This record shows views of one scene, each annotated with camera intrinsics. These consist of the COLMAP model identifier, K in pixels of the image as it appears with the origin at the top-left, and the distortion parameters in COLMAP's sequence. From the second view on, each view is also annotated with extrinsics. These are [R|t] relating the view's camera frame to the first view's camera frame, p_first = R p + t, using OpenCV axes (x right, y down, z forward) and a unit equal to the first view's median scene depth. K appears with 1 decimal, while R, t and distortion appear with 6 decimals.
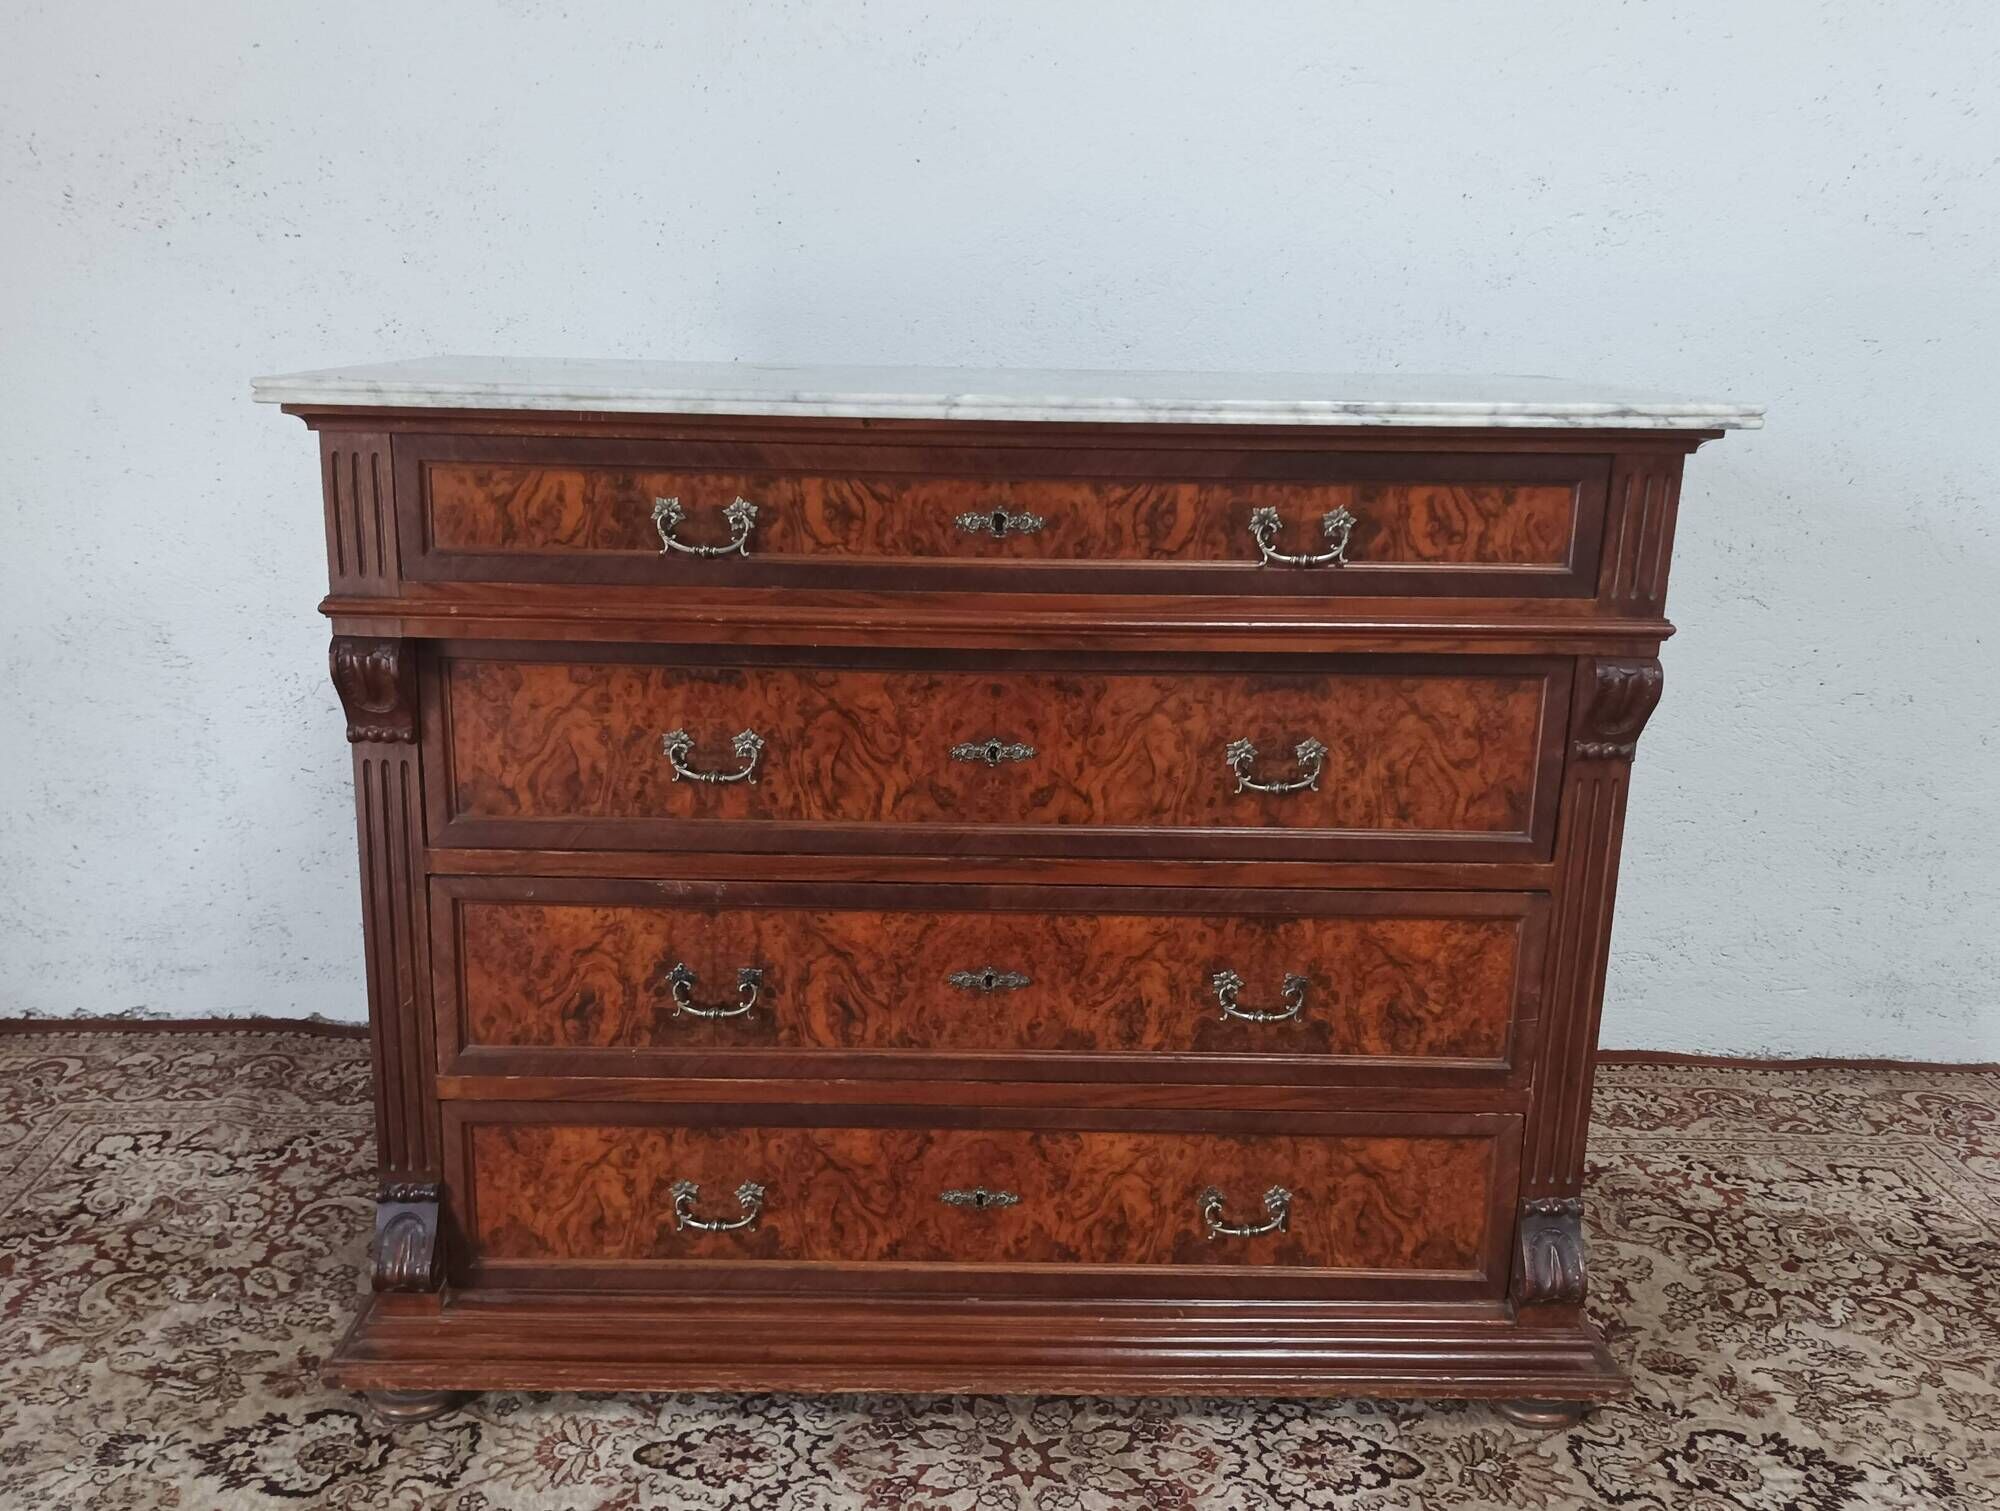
lens RADIAL K [[1861.9, 0, 965.9], [0, 1861.9, 789.9], [0, 0, 1]] dist [0.014695, 0.000000]
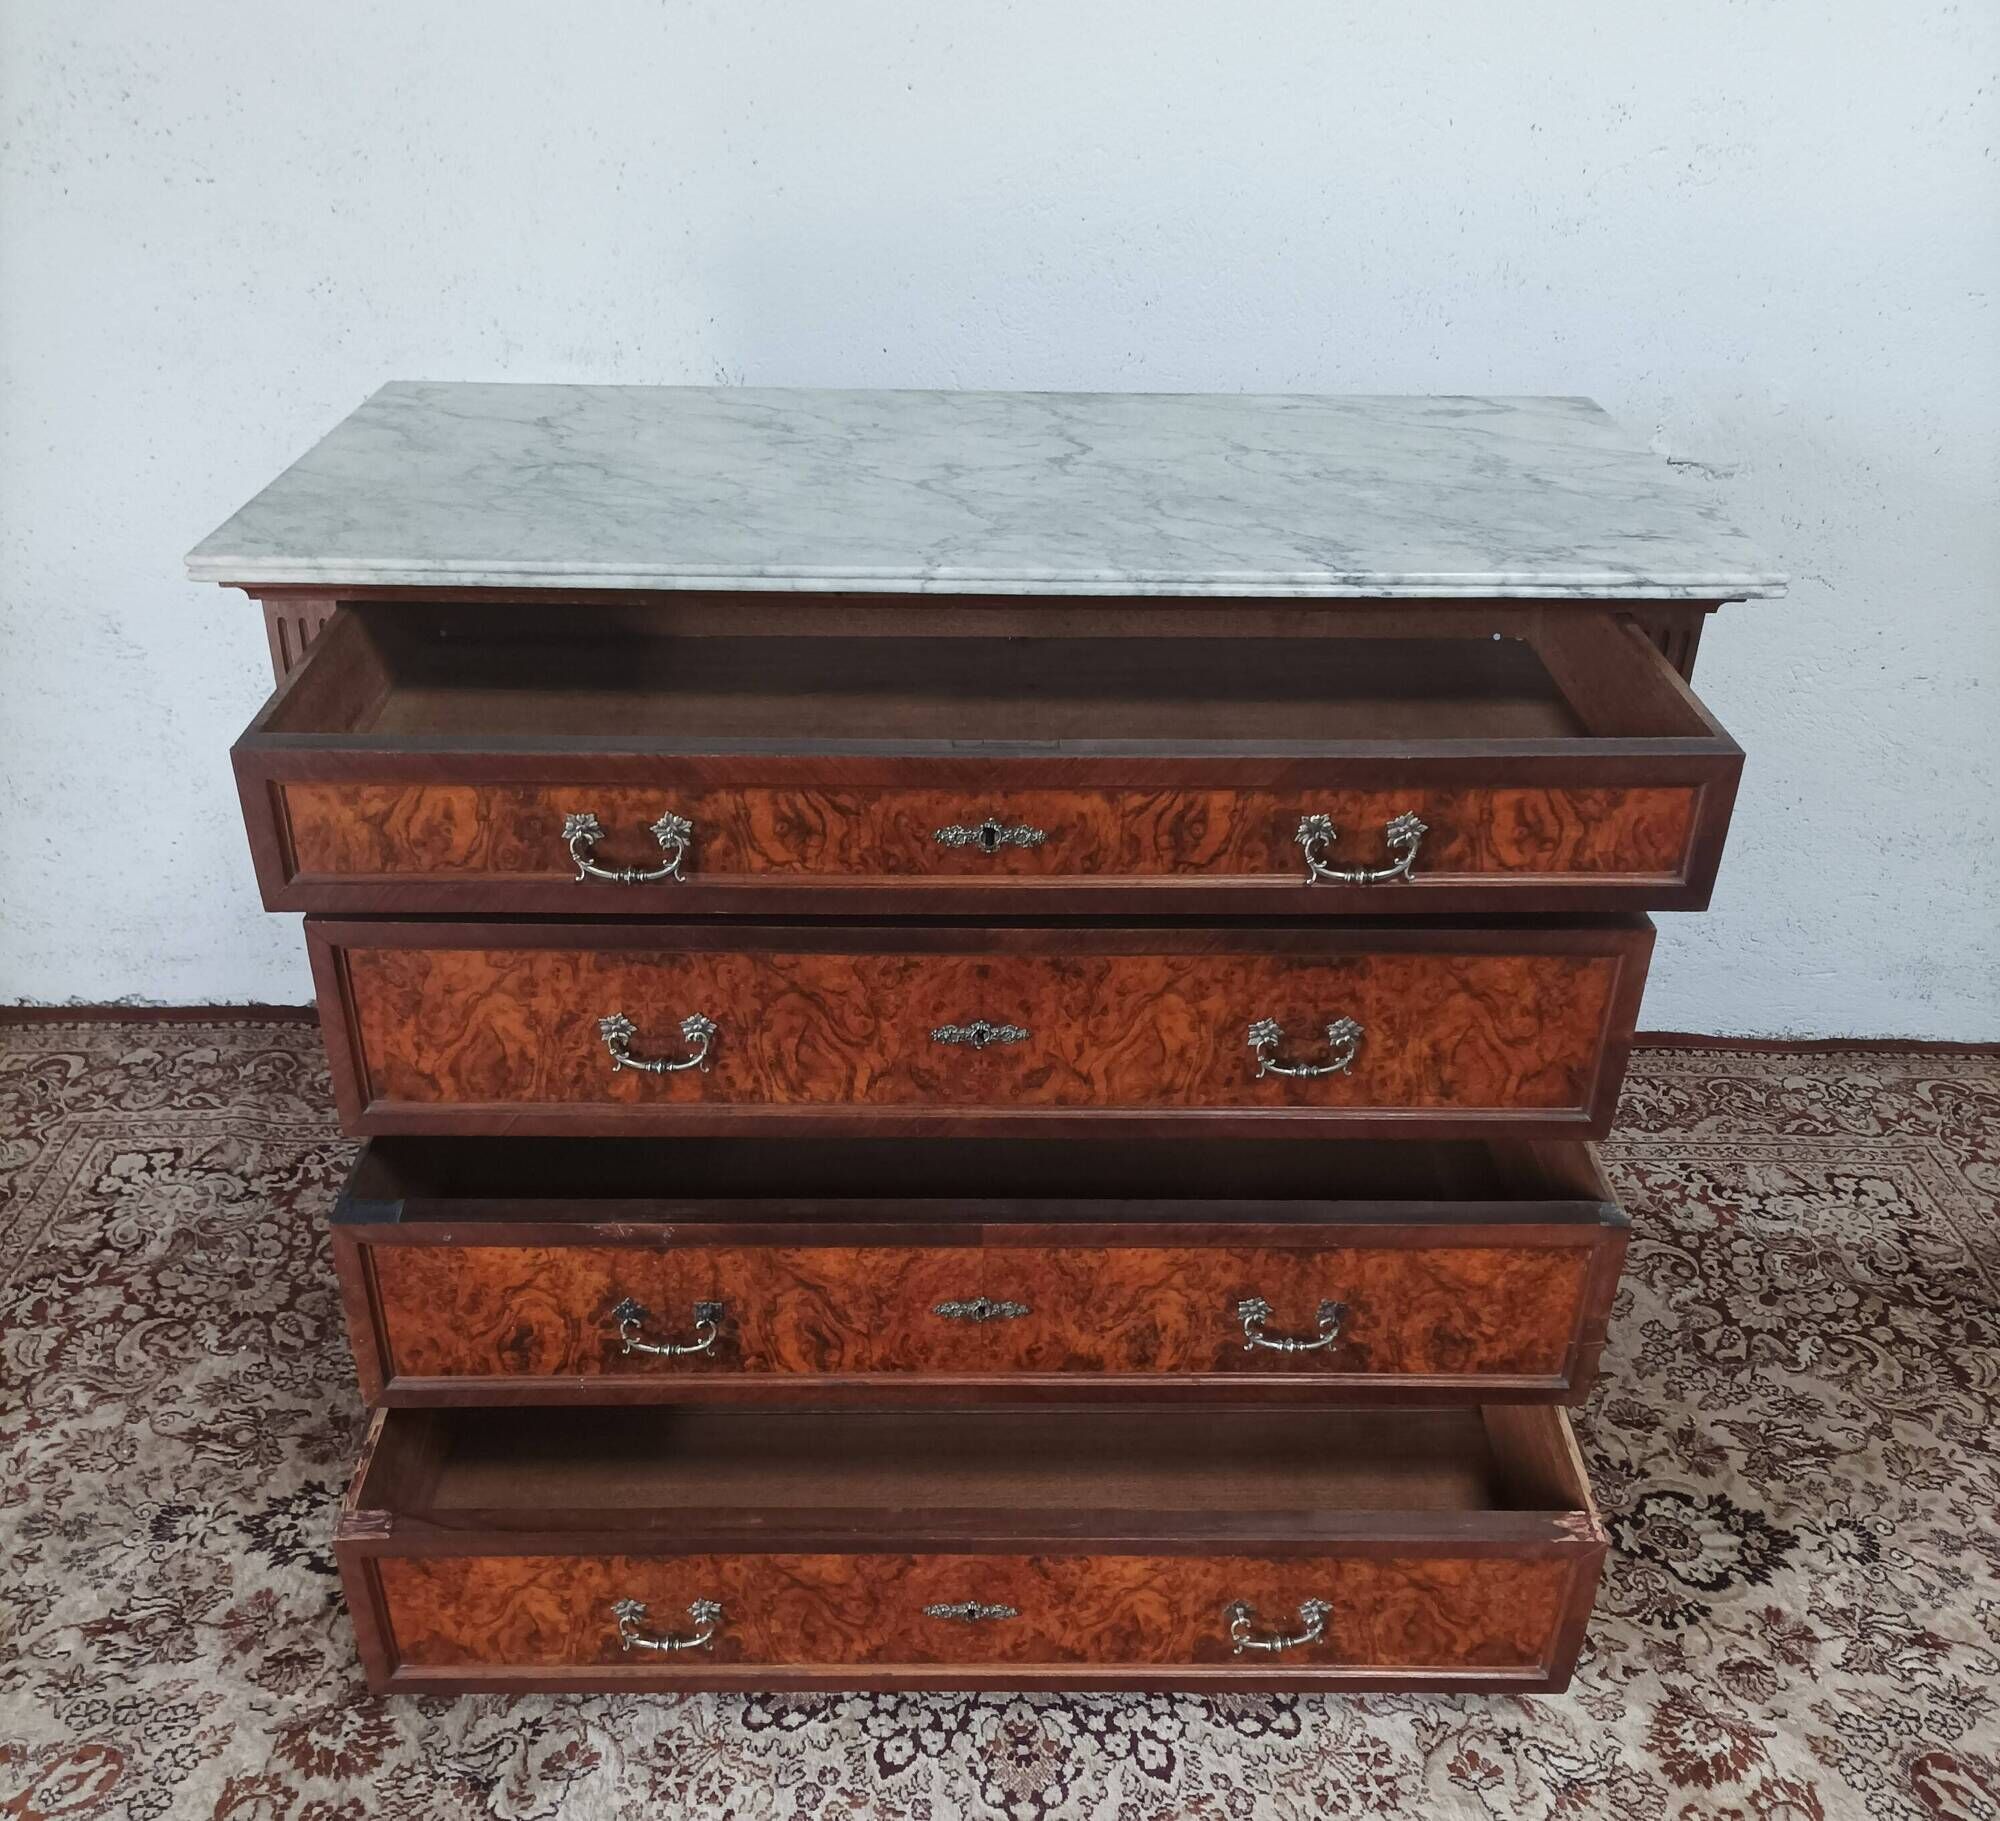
lens RADIAL K [[2006.8, 0, 1004.1], [0, 2006.8, 1023.8], [0, 0, 1]] dist [0.013878, 0.000000]
pose [[0.999986, -0.001711, -0.005103, 0.030665], [0.003009, 0.963881, 0.266316, -0.220917], [0.004463, -0.266327, 0.963872, -0.034522]]
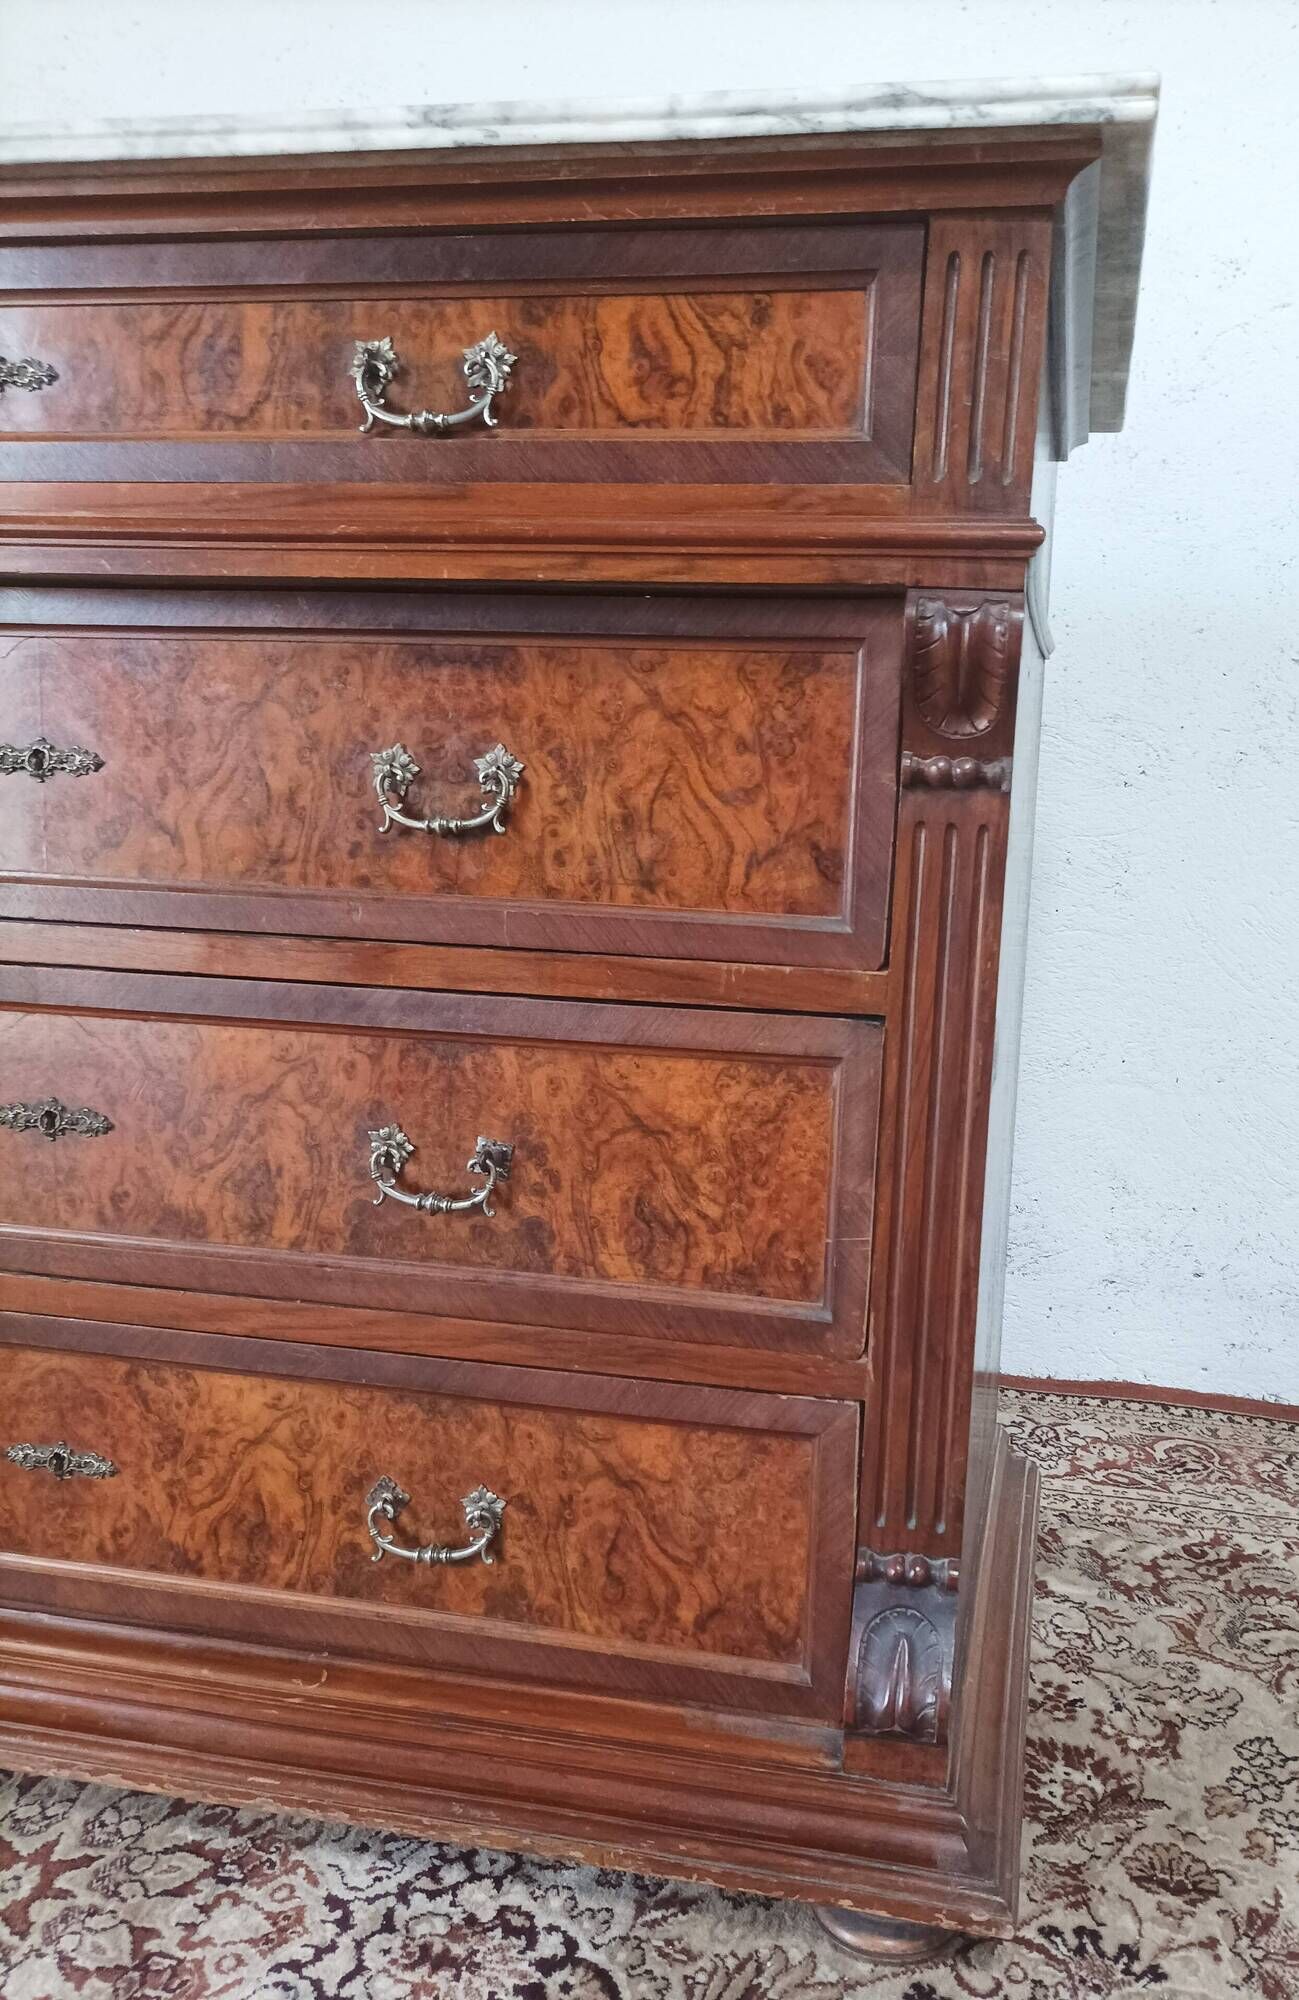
lens RADIAL K [[1590.7, 0, 795.0], [0, 1590.7, 1043.2], [0, 0, 1]] dist [0.035244, -0.019884]
pose [[0.978699, 0.050524, -0.198985, 0.368818], [-0.070730, 0.992887, -0.095778, 0.107580], [0.192730, 0.107812, 0.975311, 0.475564]]
